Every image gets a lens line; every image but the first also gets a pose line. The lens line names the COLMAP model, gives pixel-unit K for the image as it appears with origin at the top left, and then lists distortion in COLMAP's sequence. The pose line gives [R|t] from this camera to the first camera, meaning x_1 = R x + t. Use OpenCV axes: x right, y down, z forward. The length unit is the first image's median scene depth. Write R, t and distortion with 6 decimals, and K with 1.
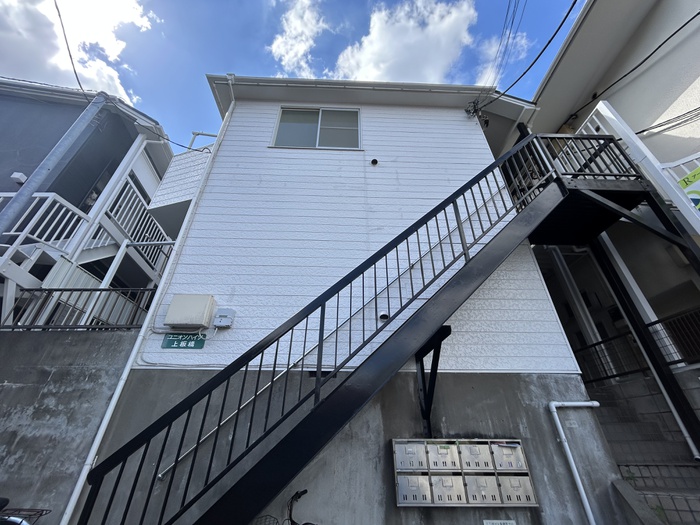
lens RADIAL K [[285.3, 0, 347.8], [0, 285.3, 260.5], [0, 0, 1]] dist [-0.000807, 0.000282]
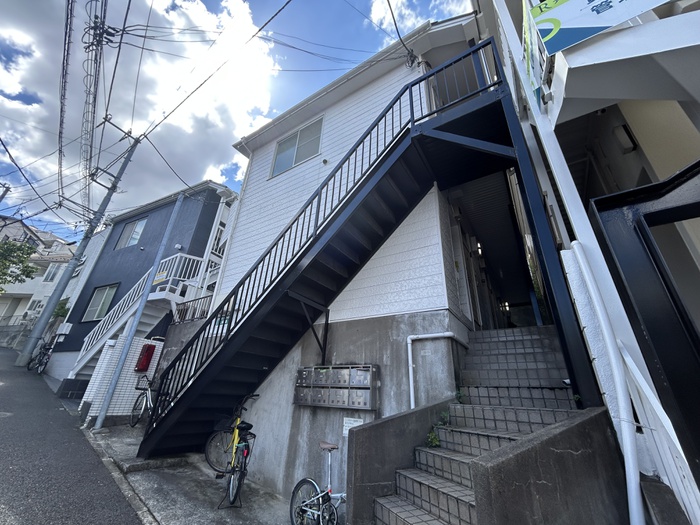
lens RADIAL K [[285.3, 0, 347.8], [0, 285.3, 260.5], [0, 0, 1]] dist [-0.000807, 0.000282]
pose [[0.821630, -0.221219, -0.525344, 1.219203], [0.266832, 0.963674, 0.011526, 0.121061], [0.503710, -0.149649, 0.850812, -0.077043]]
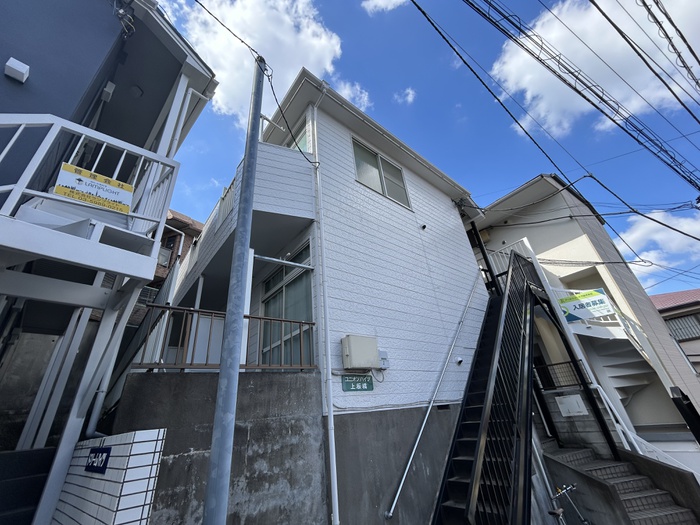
lens RADIAL K [[285.3, 0, 347.8], [0, 285.3, 260.5], [0, 0, 1]] dist [-0.000807, 0.000282]
pose [[0.789782, 0.226219, 0.570149, -1.453675], [-0.239913, 0.969385, -0.052292, -0.094448], [-0.564523, -0.095487, 0.819875, 0.244666]]
